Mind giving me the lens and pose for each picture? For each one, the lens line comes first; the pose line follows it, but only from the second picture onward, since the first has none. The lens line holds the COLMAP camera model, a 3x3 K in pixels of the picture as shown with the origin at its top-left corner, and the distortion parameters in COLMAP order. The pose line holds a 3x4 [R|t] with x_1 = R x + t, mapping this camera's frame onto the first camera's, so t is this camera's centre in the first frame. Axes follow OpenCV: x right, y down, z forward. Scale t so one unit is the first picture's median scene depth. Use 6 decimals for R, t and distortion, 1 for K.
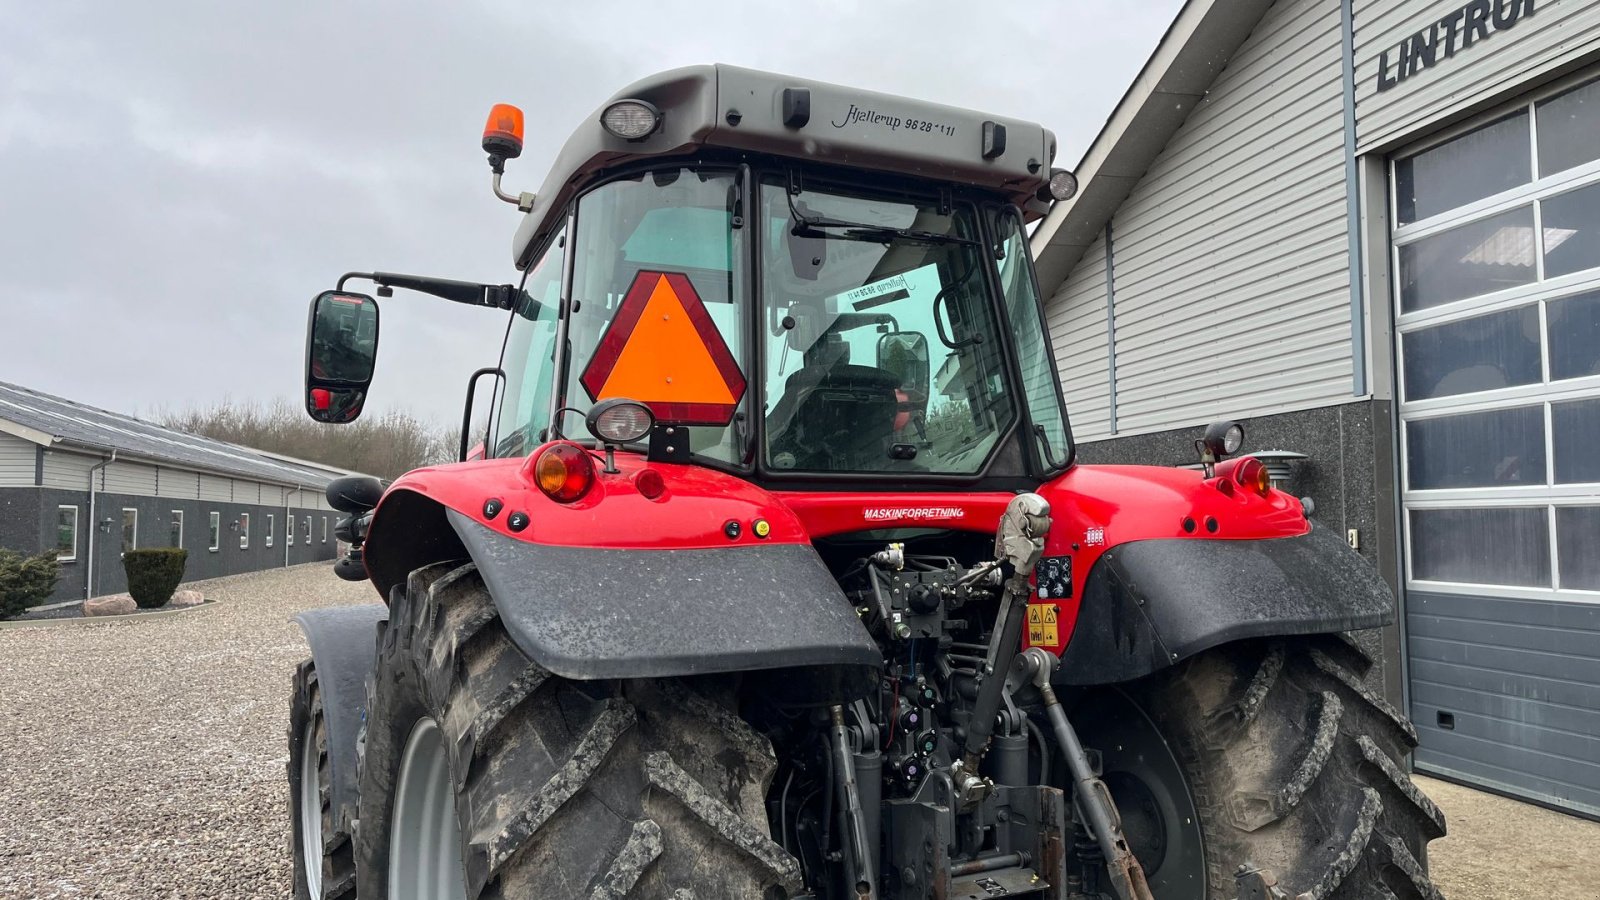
lens RADIAL K [[1204.2, 0, 803.3], [0, 1204.2, 436.3], [0, 0, 1]] dist [0.070498, -0.087339]
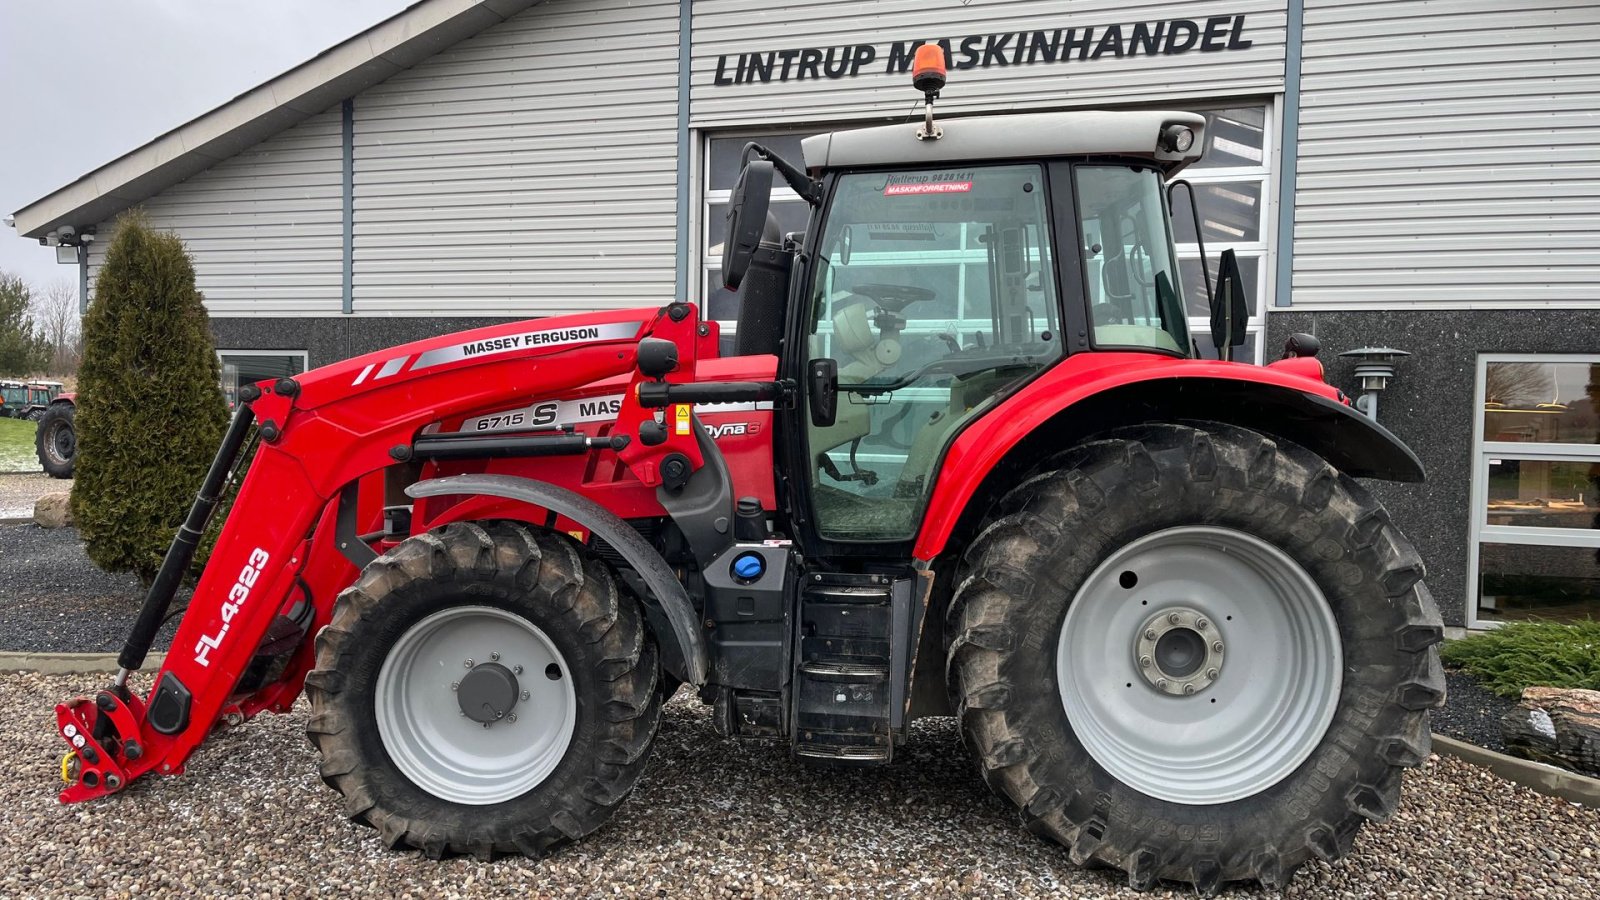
lens RADIAL K [[1204.2, 0, 782.8], [0, 1204.2, 458.5], [0, 0, 1]] dist [0.070498, -0.087339]
pose [[0.509163, -0.011385, 0.860595, -0.735704], [-0.087921, 0.993993, 0.065168, 0.035492], [-0.856167, -0.108846, 0.505104, 0.261580]]
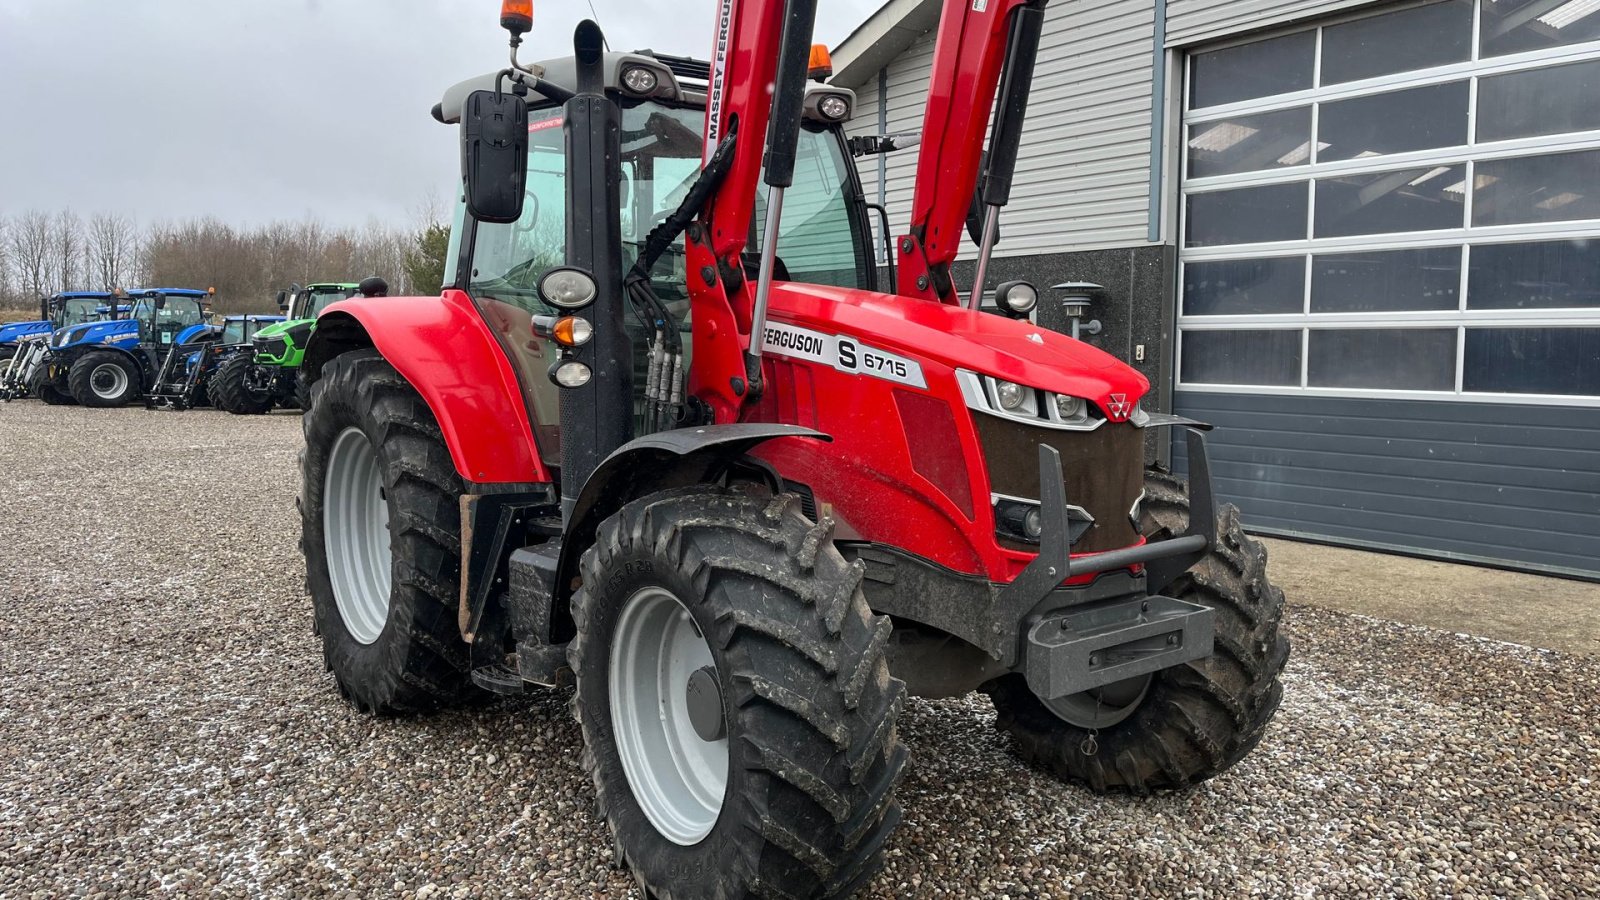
lens RADIAL K [[1204.2, 0, 801.5], [0, 1204.2, 436.8], [0, 0, 1]] dist [0.070498, -0.087339]
pose [[0.902081, -0.021667, 0.431023, -0.516065], [-0.042582, 0.989397, 0.138854, 0.010509], [-0.429461, -0.143612, 0.891593, -0.017002]]
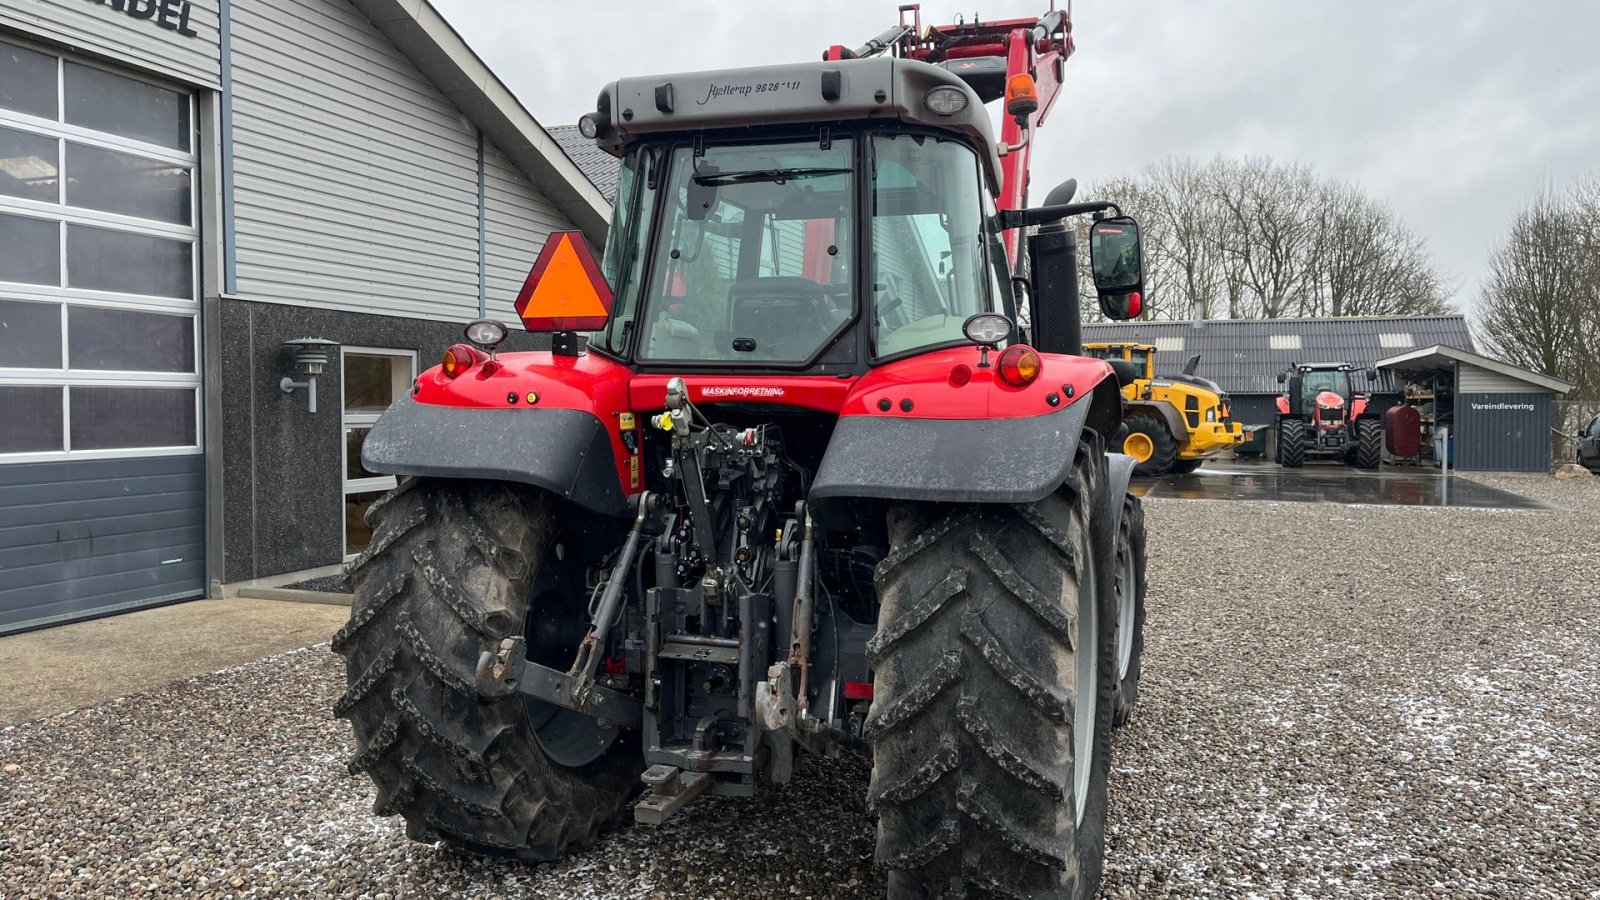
lens RADIAL K [[1204.2, 0, 805.3], [0, 1204.2, 437.7], [0, 0, 1]] dist [0.070498, -0.087339]
pose [[-0.854322, -0.009672, 0.519655, -0.623064], [-0.033378, 0.998784, -0.036285, 0.105559], [-0.518672, -0.048344, -0.853606, 1.343505]]
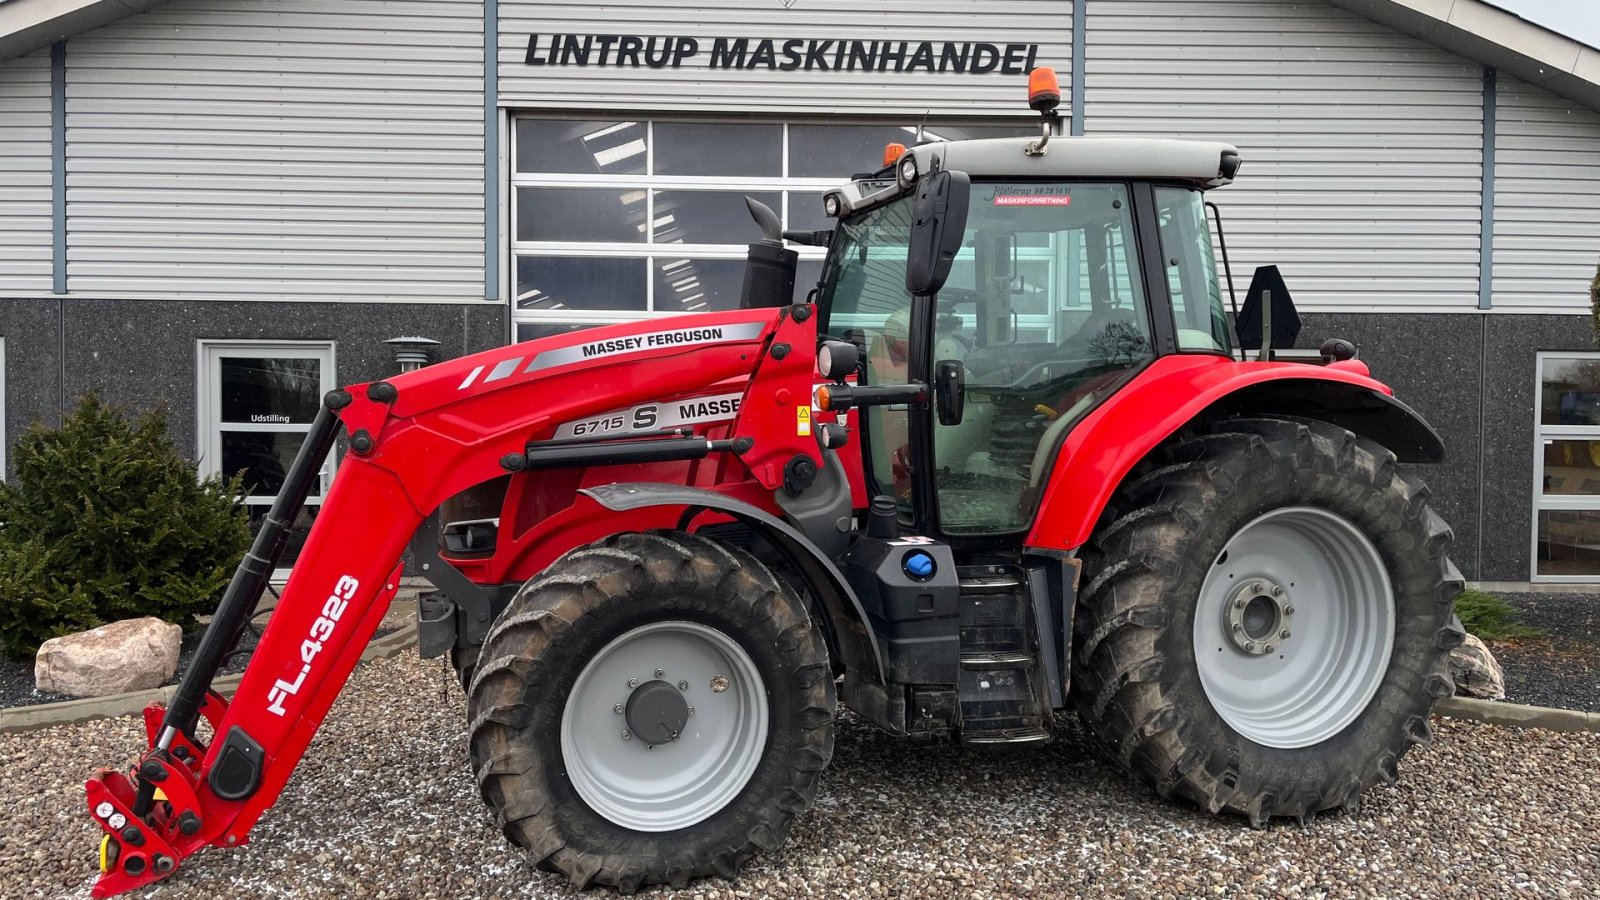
lens RADIAL K [[1204.2, 0, 784.9], [0, 1204.2, 442.4], [0, 0, 1]] dist [0.070498, -0.087339]
pose [[0.185749, -0.020294, 0.982388, -0.849324], [-0.081163, 0.996053, 0.035923, 0.051865], [-0.979239, -0.086406, 0.183369, 0.545372]]
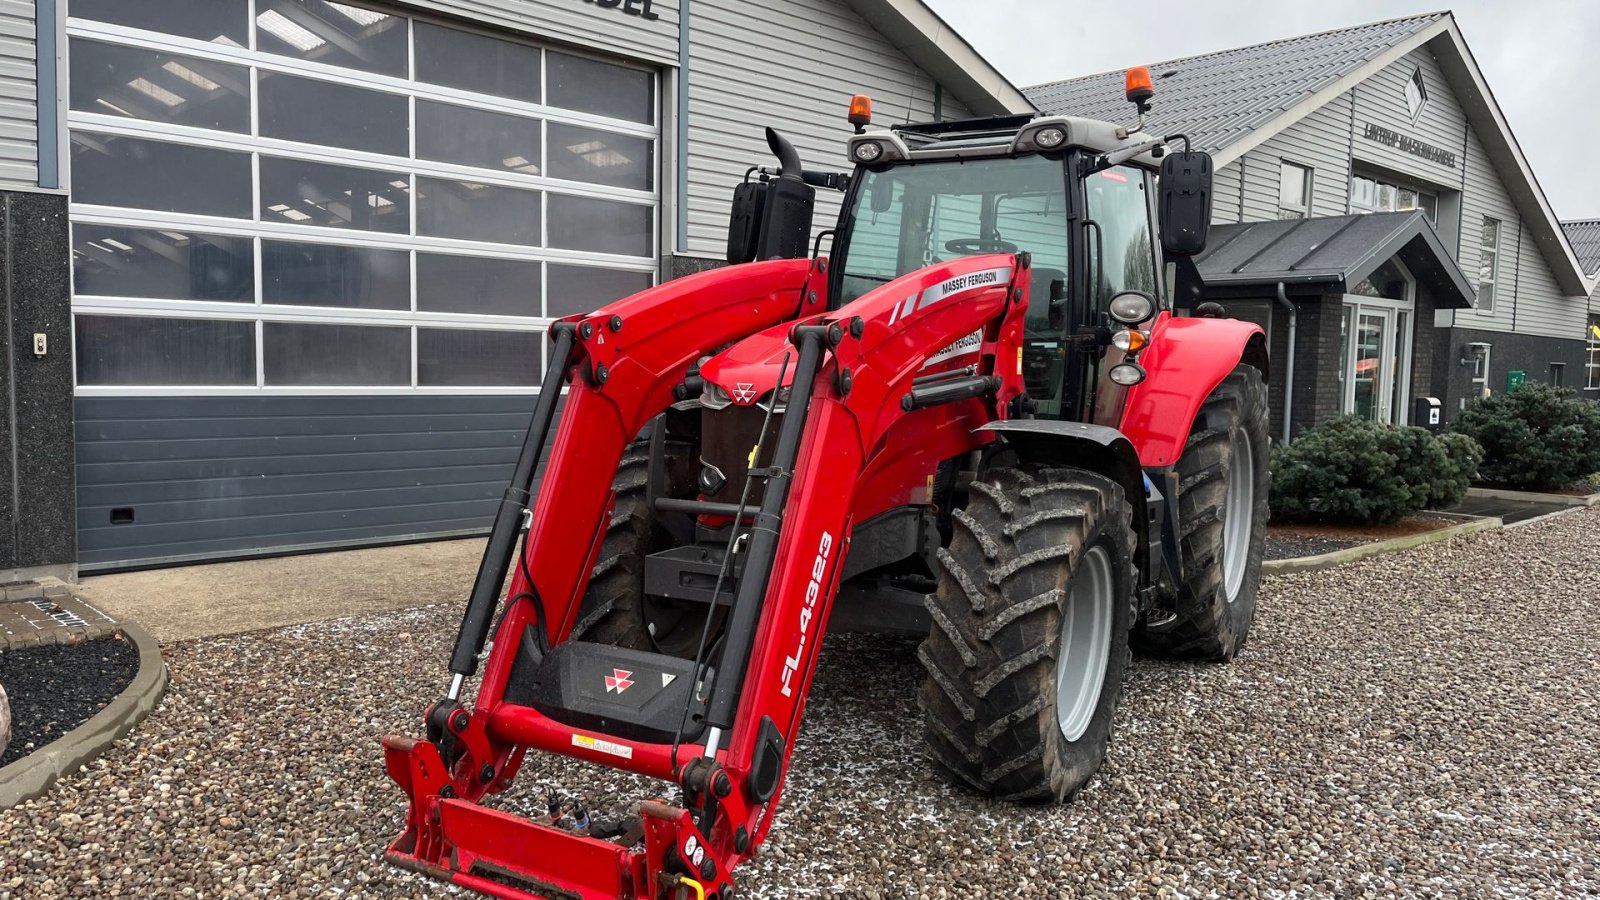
lens RADIAL K [[1204.2, 0, 782.6], [0, 1204.2, 453.6], [0, 0, 1]] dist [0.070498, -0.087339]
pose [[-0.513506, -0.070268, 0.855204, -0.741923], [-0.079657, 0.996241, 0.034027, 0.107045], [-0.854381, -0.050650, -0.517174, 1.174439]]
